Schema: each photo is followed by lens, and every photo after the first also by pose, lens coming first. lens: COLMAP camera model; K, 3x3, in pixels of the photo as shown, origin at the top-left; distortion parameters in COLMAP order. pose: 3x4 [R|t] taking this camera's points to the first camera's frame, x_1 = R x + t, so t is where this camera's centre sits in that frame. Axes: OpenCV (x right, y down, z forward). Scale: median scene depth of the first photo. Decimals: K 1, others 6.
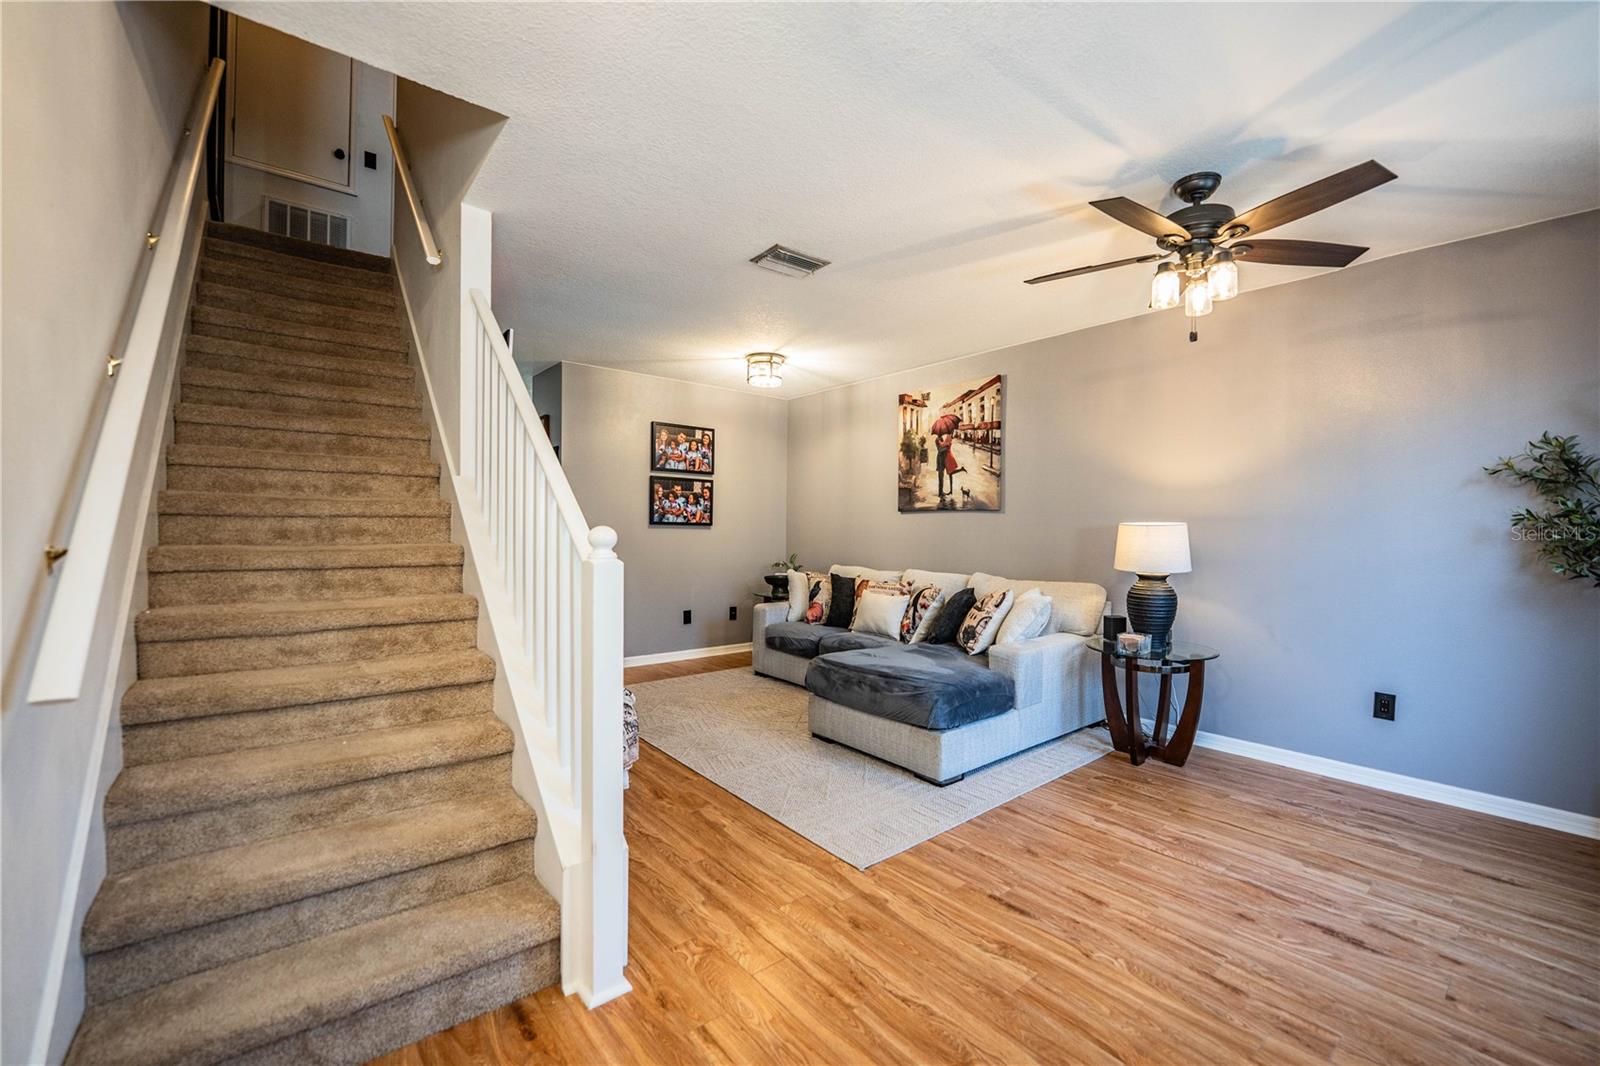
lens RADIAL K [[652.5, 0, 801.1], [0, 652.5, 537.1], [0, 0, 1]] dist [-0.024837, 0.001517]
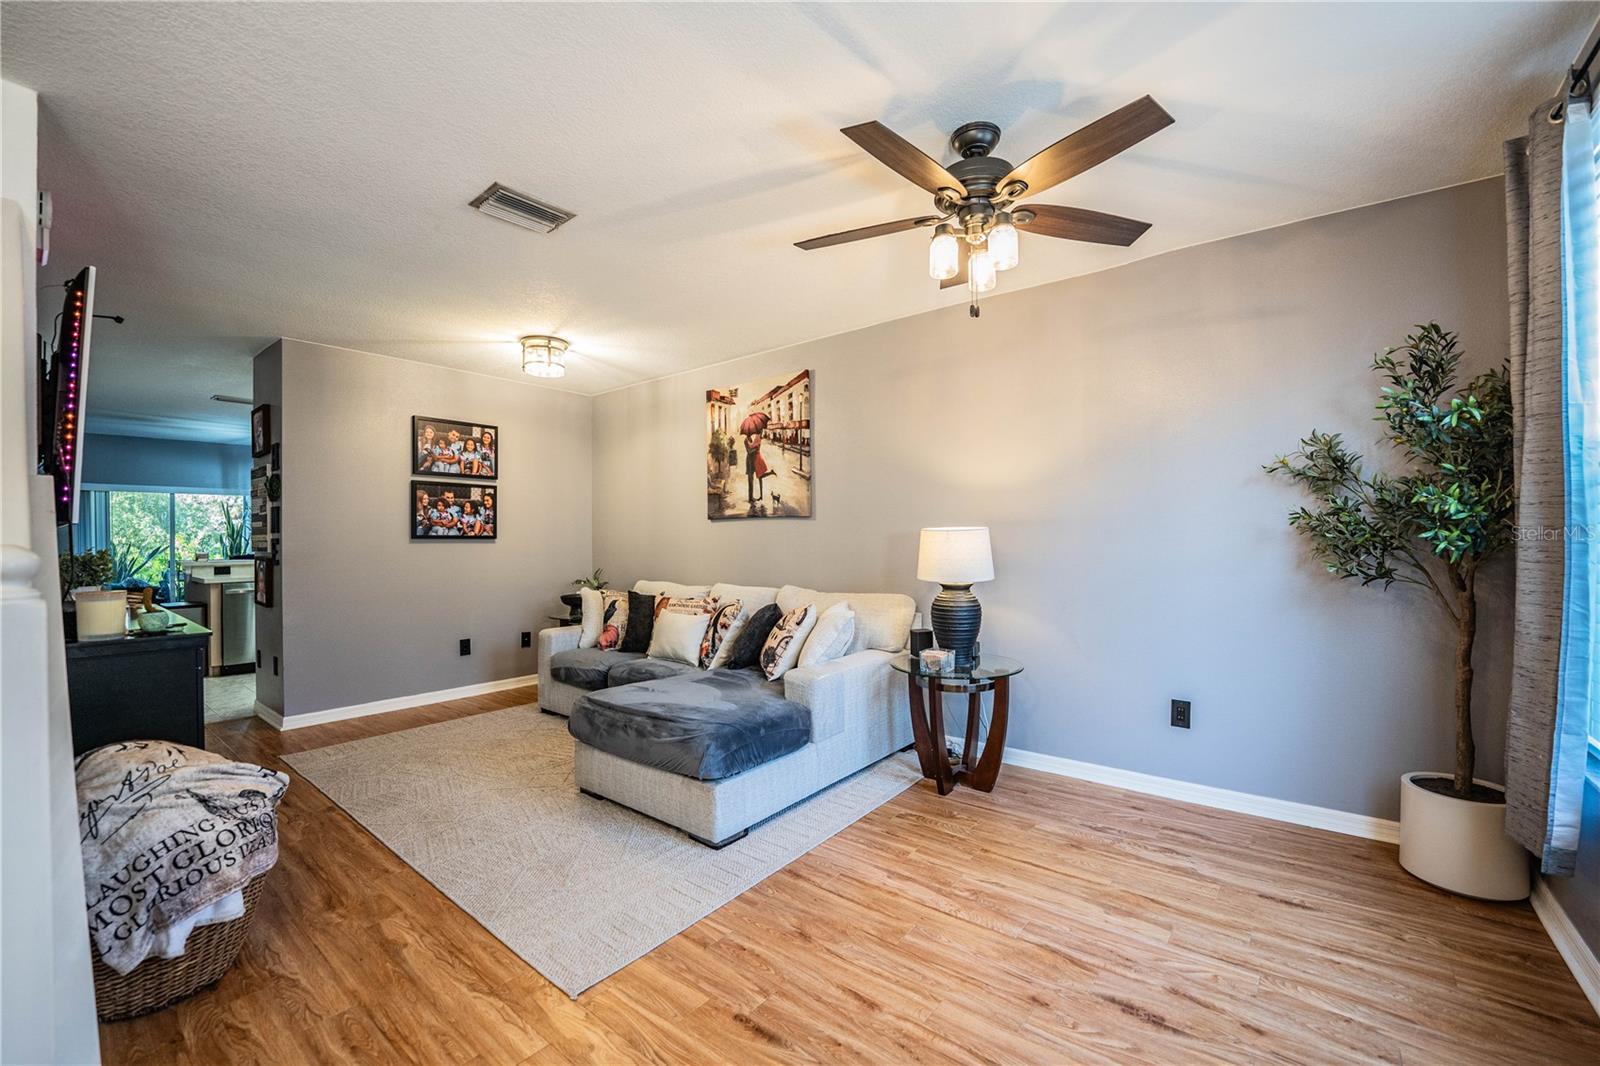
lens RADIAL K [[652.5, 0, 801.1], [0, 652.5, 537.1], [0, 0, 1]] dist [-0.024837, 0.001517]
pose [[0.977690, -0.016774, 0.209382, 0.095035], [0.020047, 0.999708, -0.013521, -0.000289], [-0.209094, 0.017417, 0.977740, 0.099766]]
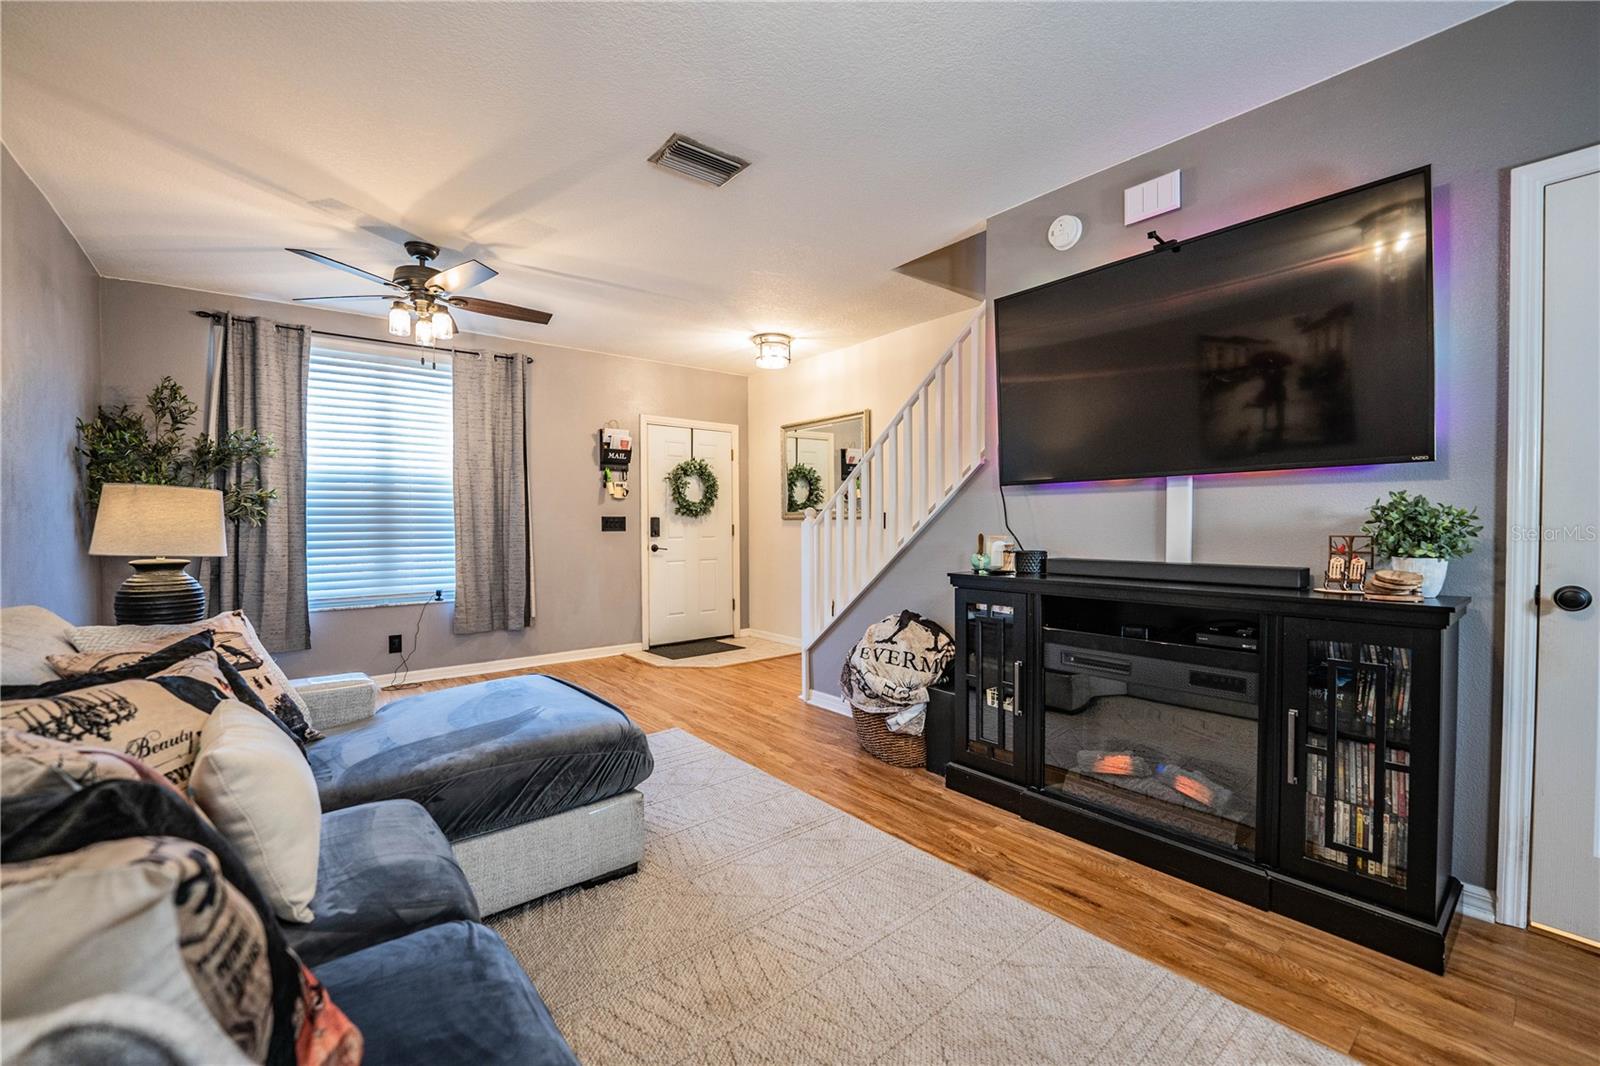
lens RADIAL K [[652.5, 0, 801.1], [0, 652.5, 537.1], [0, 0, 1]] dist [-0.024837, 0.001517]
pose [[-0.999980, -0.006341, 0.000221, -0.092091], [-0.006328, 0.999288, 0.037199, 0.001396], [-0.000457, 0.037197, -0.999308, 1.177322]]
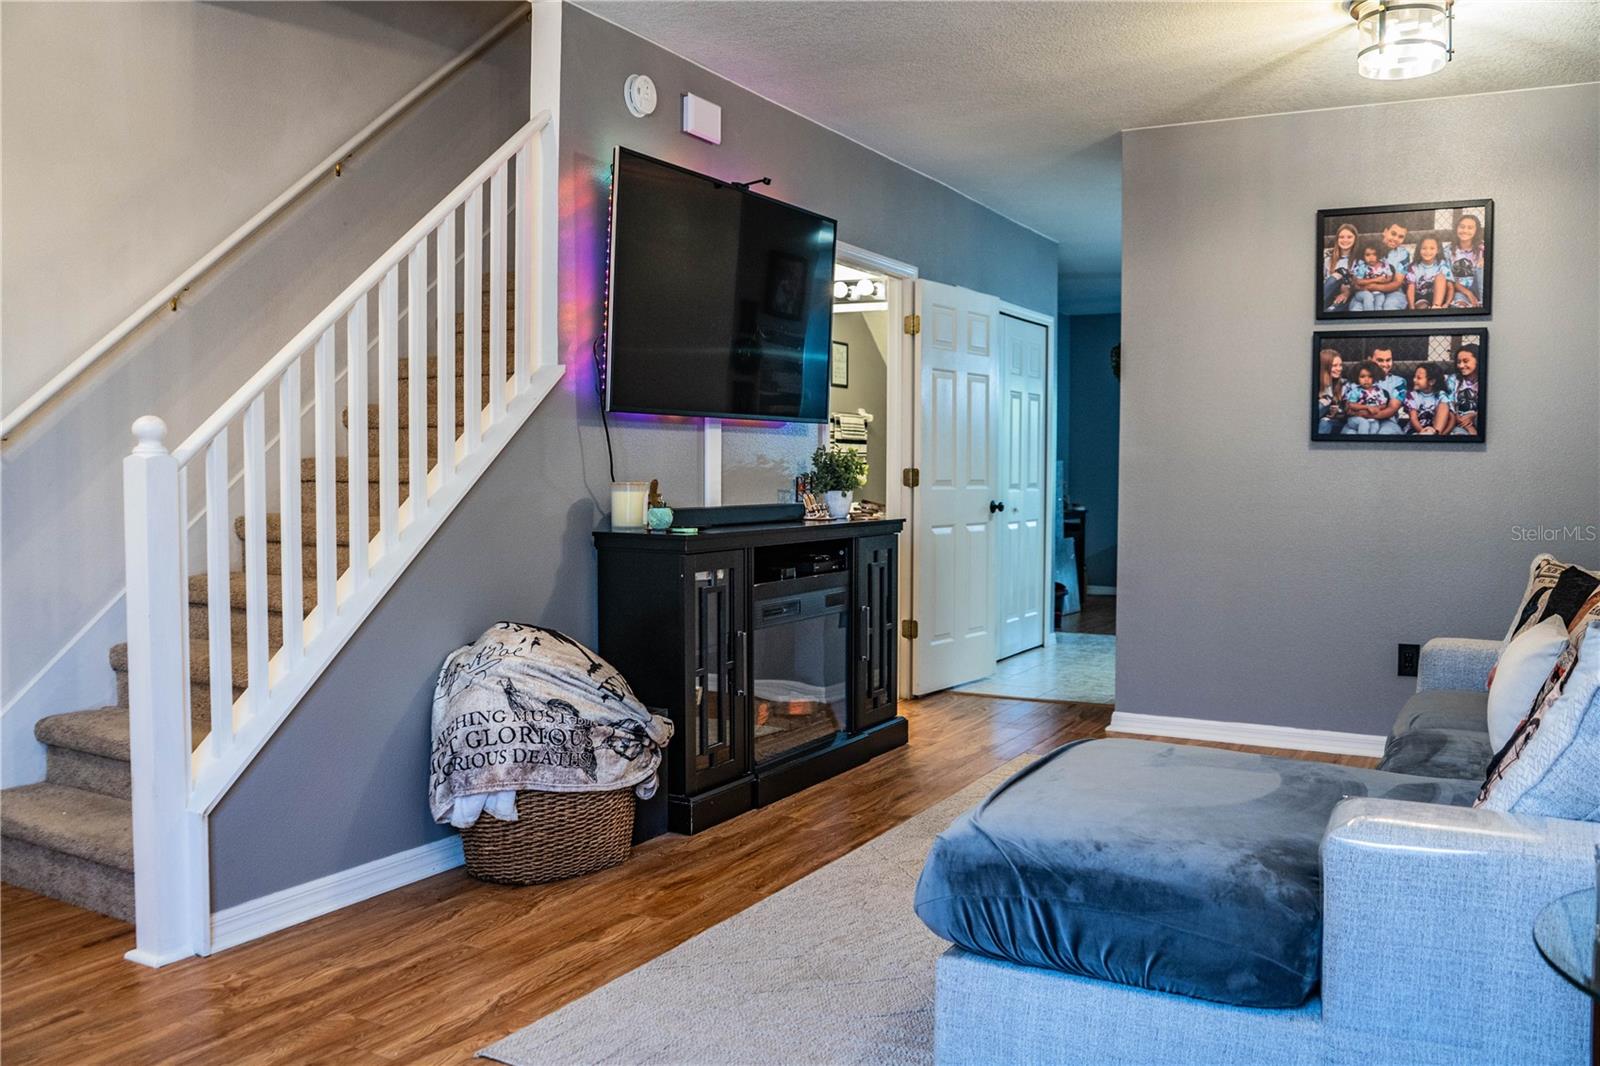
lens RADIAL K [[1300.4, 0, 804.1], [0, 1300.4, 529.2], [0, 0, 1]] dist [-0.118170, 0.084126]
pose [[0.369983, 0.034600, -0.928394, 0.532387], [-0.015640, 0.999397, 0.031014, 0.022734], [0.928907, 0.003045, 0.370301, 0.402687]]
